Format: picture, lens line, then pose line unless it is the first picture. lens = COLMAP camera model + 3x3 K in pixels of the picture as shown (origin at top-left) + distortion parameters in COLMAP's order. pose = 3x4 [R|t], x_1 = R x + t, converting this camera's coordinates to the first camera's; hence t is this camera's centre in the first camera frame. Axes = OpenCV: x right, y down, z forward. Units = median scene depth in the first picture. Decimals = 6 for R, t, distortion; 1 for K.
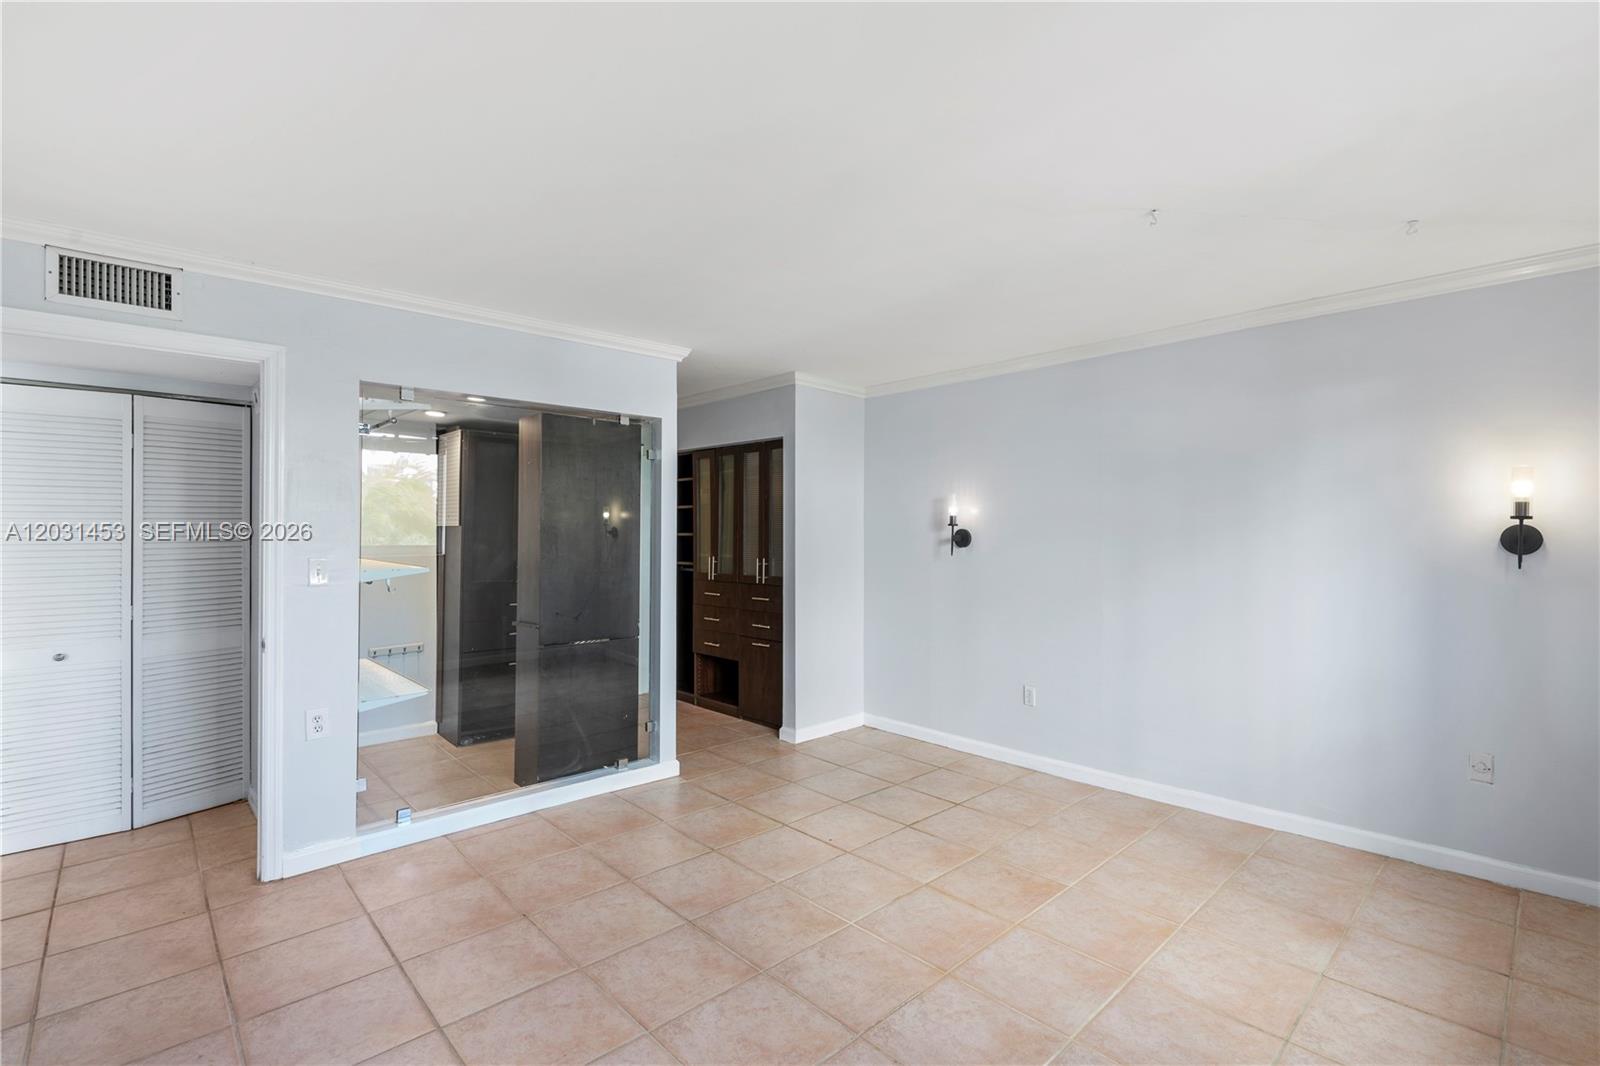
lens RADIAL K [[726.7, 0, 797.0], [0, 726.7, 526.7], [0, 0, 1]] dist [-0.006142, 0.003851]
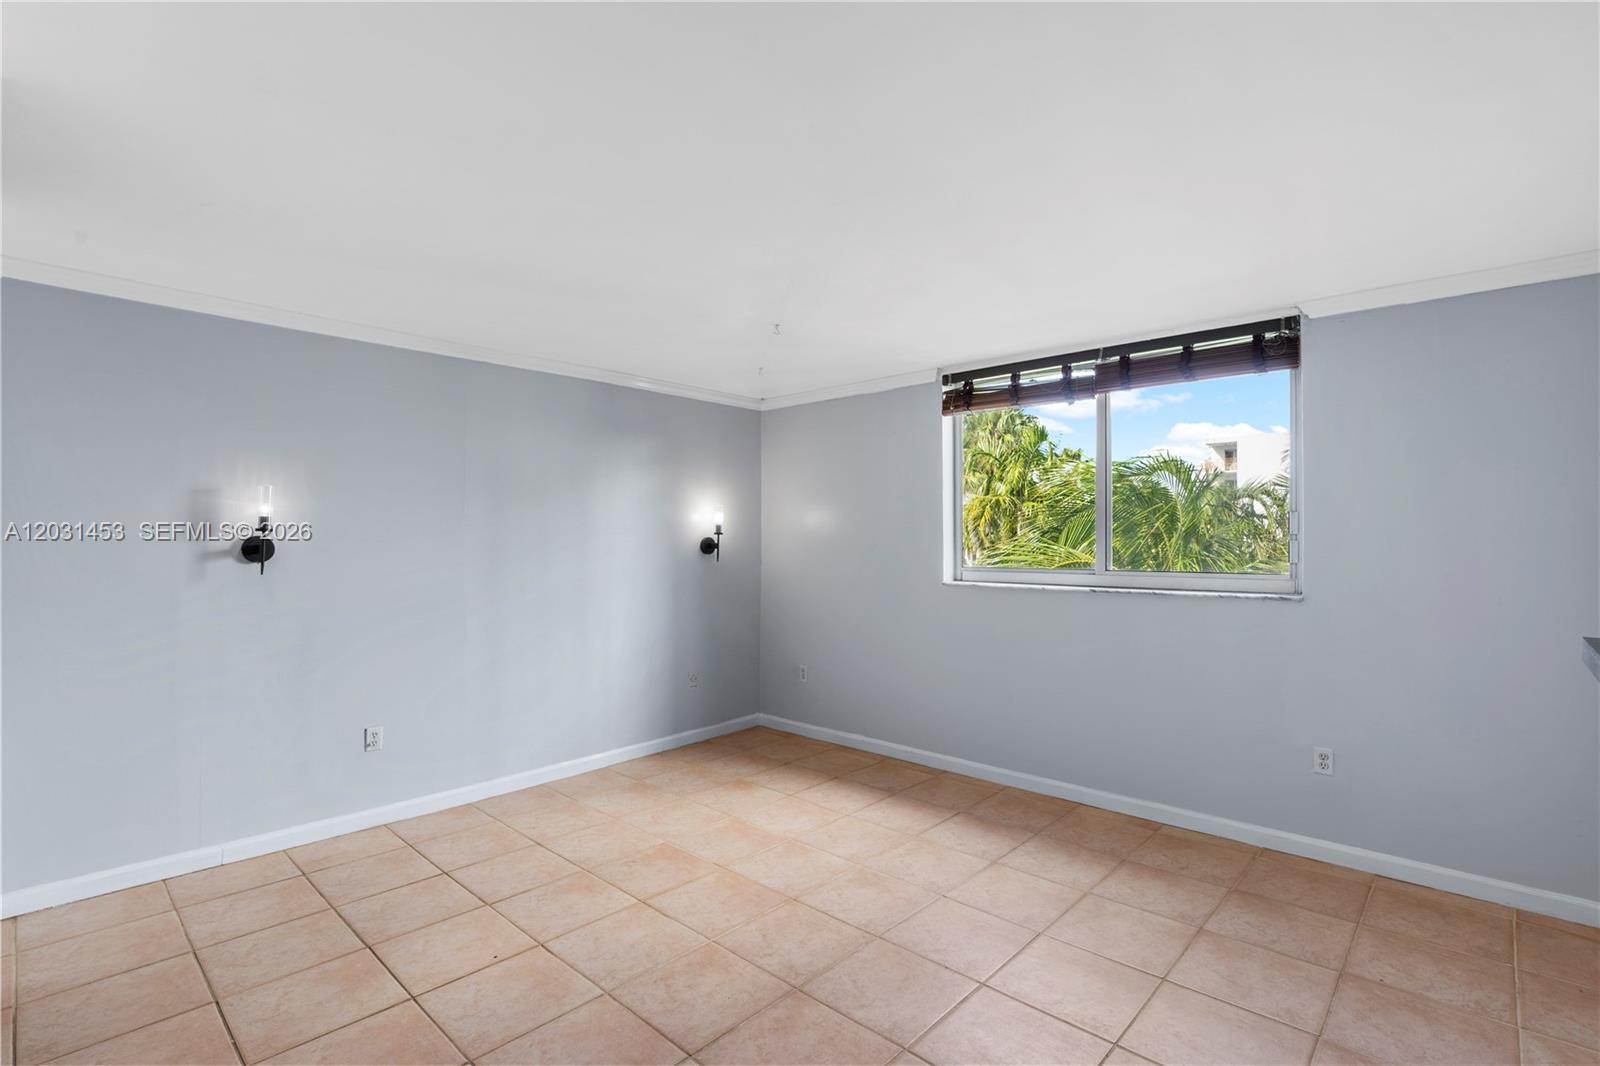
lens RADIAL K [[765.0, 0, 798.4], [0, 765.0, 537.8], [0, 0, 1]] dist [0.006071, 0.001215]
pose [[-0.068091, 0.006489, 0.997658, -0.609501], [-0.008693, 0.999937, -0.007097, 0.006348], [-0.997641, -0.009156, -0.068030, 0.603031]]
